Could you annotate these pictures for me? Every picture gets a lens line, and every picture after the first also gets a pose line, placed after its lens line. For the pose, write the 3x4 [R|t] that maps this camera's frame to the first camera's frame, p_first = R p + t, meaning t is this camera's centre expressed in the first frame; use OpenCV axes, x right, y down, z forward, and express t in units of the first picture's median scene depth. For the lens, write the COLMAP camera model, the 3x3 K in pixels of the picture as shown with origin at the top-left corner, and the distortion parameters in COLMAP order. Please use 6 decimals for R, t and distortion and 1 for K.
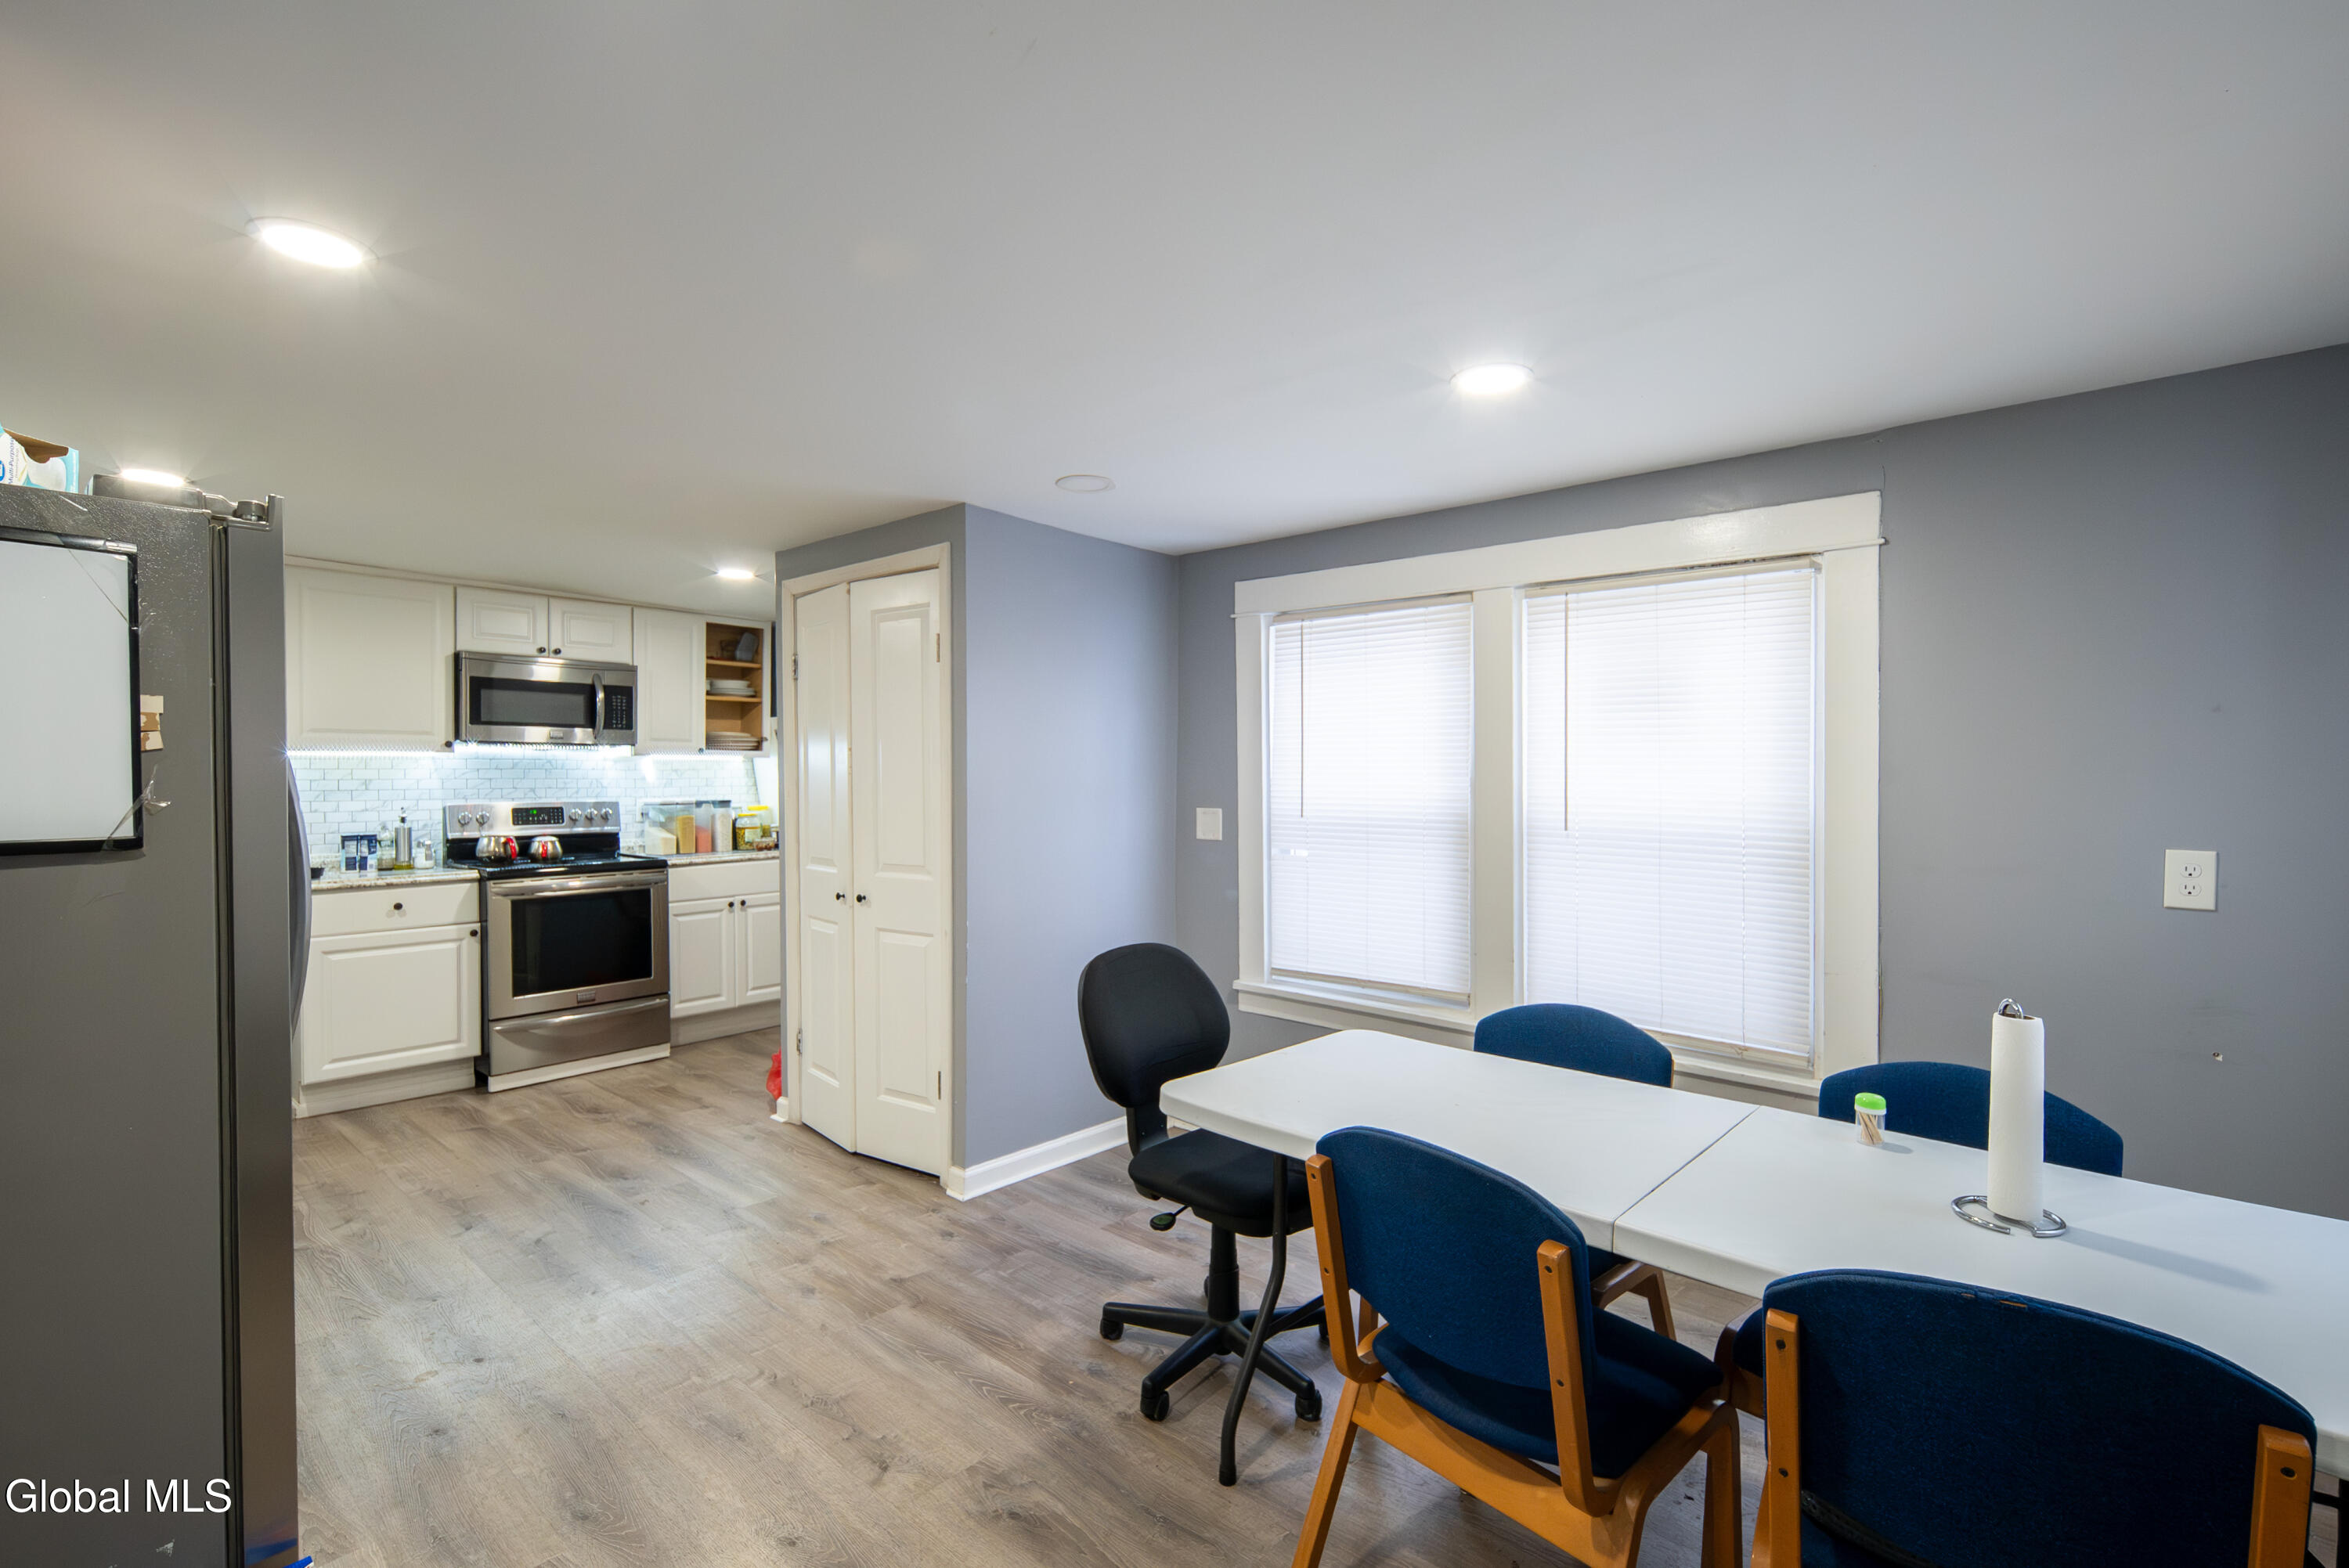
lens RADIAL K [[1050.9, 0, 1197.7], [0, 1050.9, 788.1], [0, 0, 1]] dist [0.006517, -0.001722]
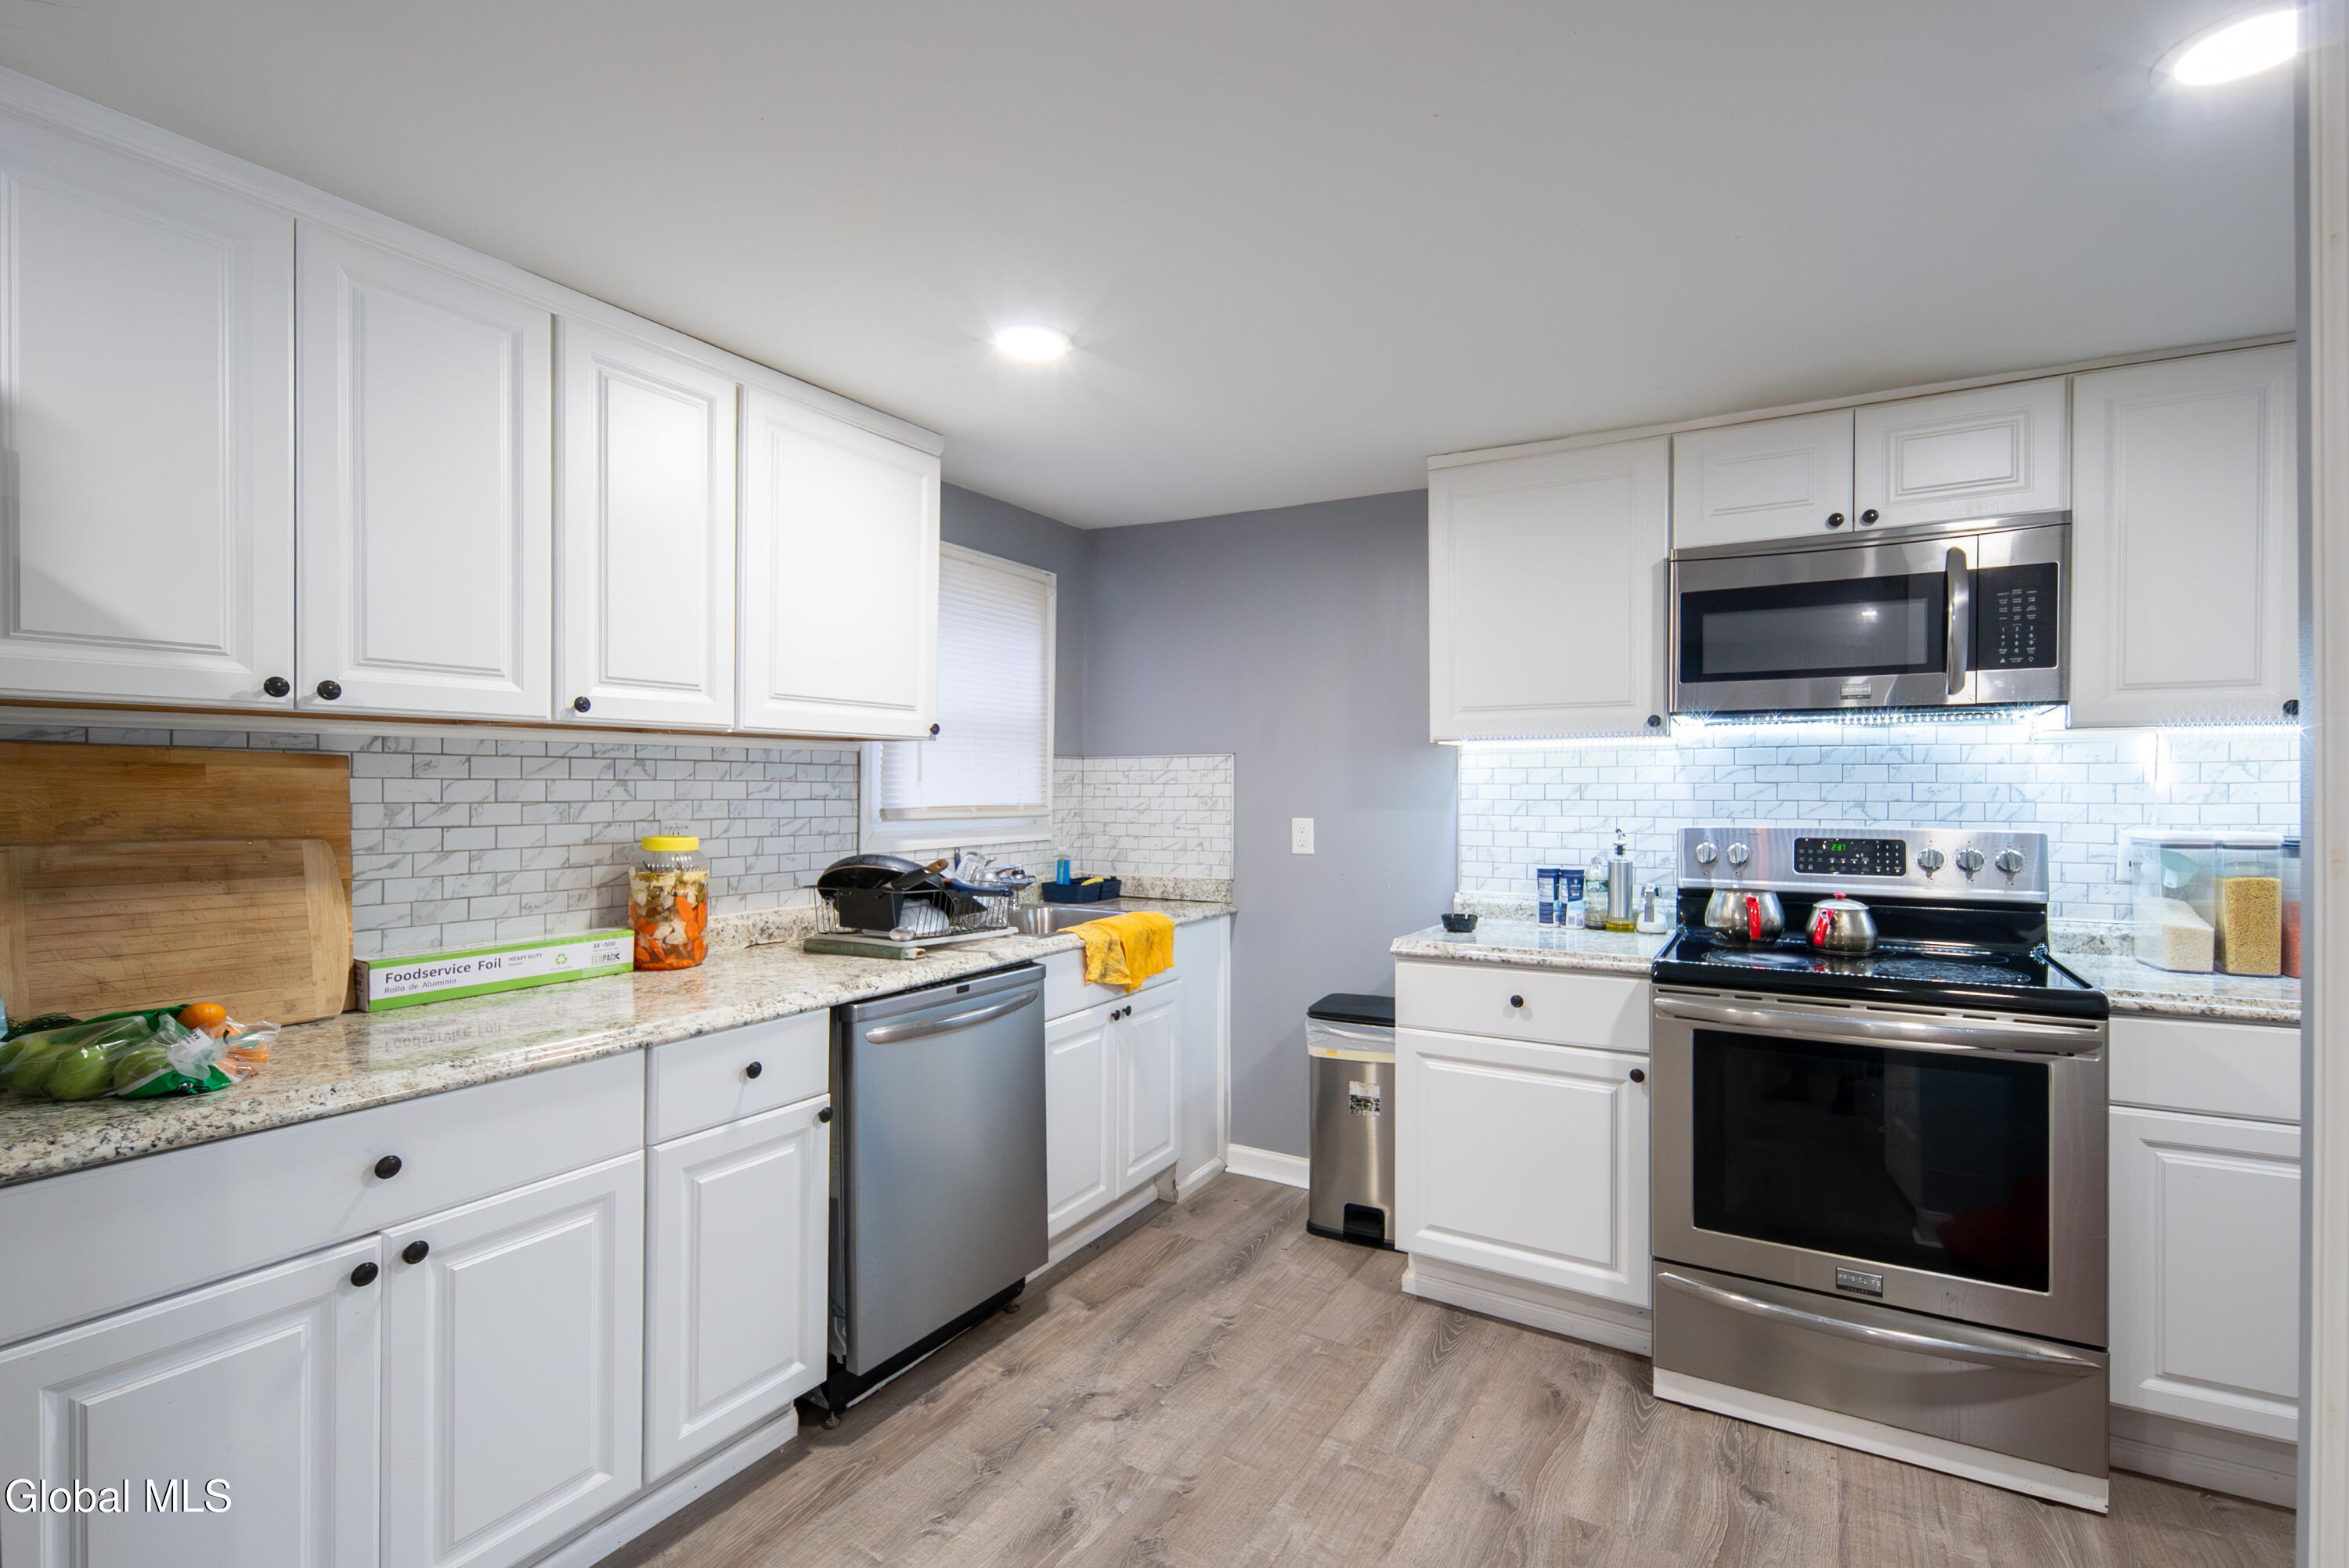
lens RADIAL K [[1050.9, 0, 1155.1], [0, 1050.9, 792.3], [0, 0, 1]] dist [0.006517, -0.001722]
pose [[0.154600, 0.008931, -0.987937, -0.182454], [-0.010106, 0.999921, 0.007458, -0.004631], [0.987925, 0.008831, 0.154678, 0.604086]]
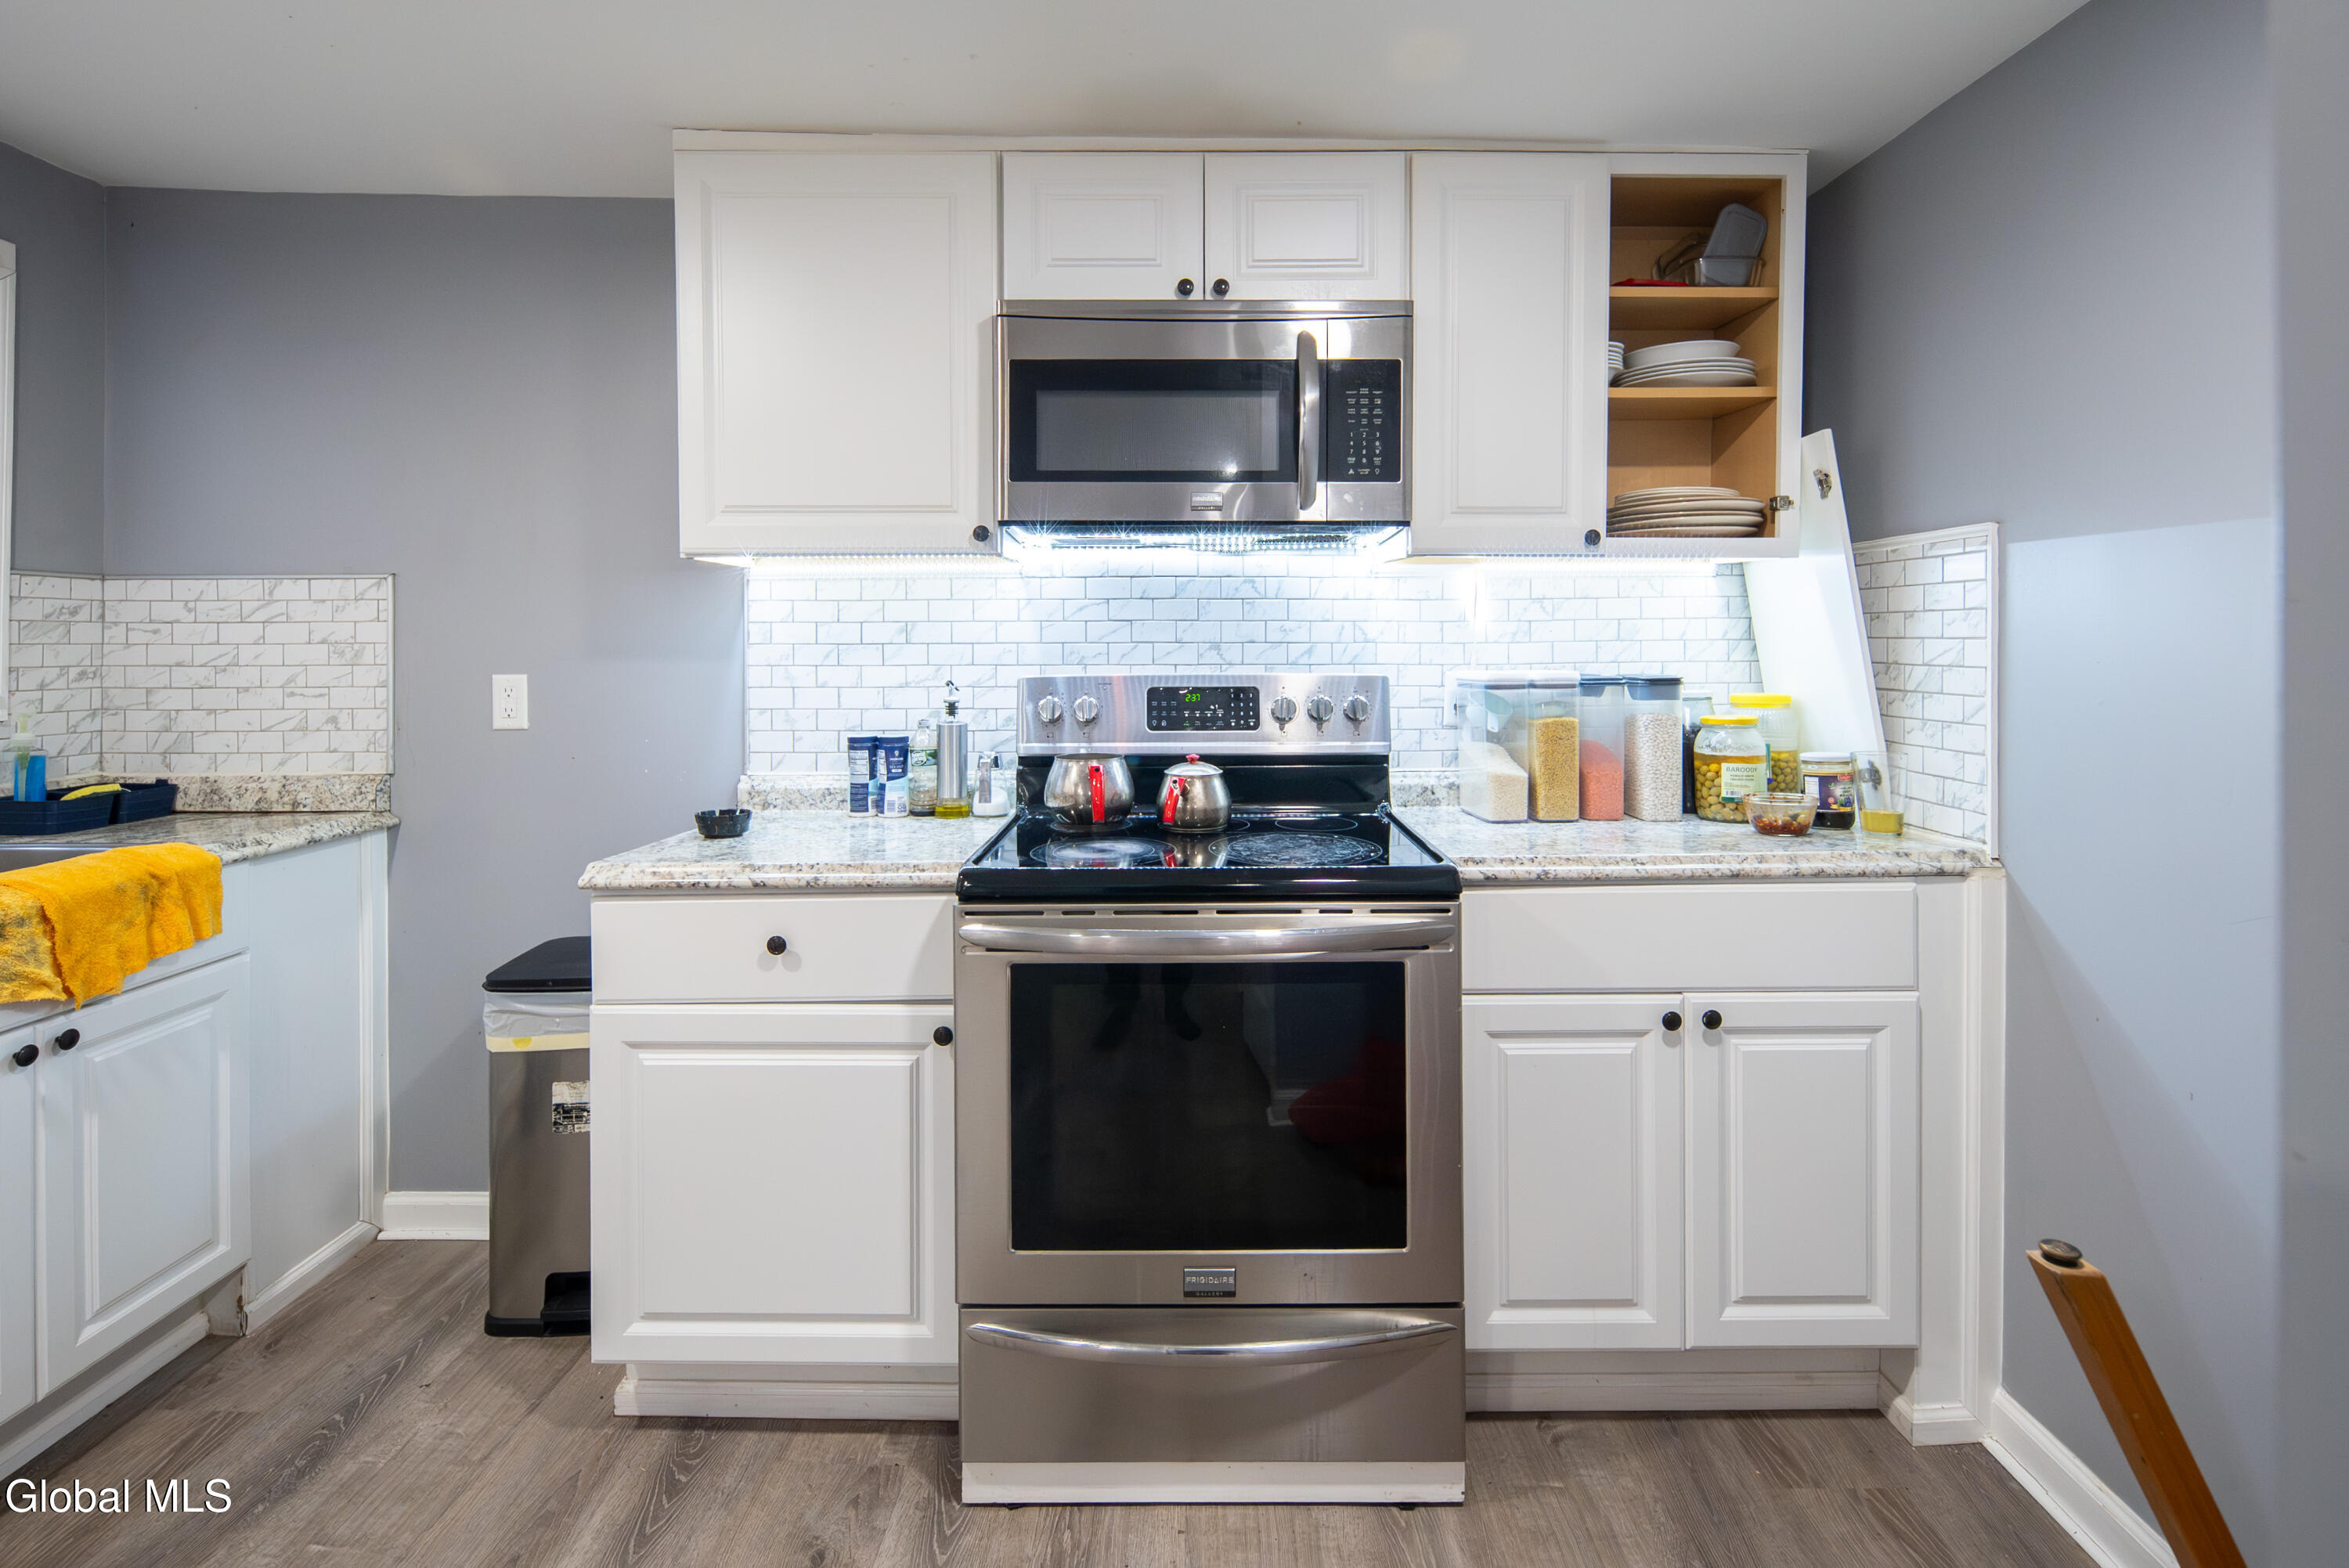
lens RADIAL K [[1050.9, 0, 1152.6], [0, 1050.9, 653.2], [0, 0, 1]] dist [0.006517, -0.001722]
pose [[0.622525, 0.007263, -0.782566, -0.318945], [-0.007261, 0.999967, 0.003504, 0.003506], [0.782566, 0.003501, 0.622558, 0.738428]]
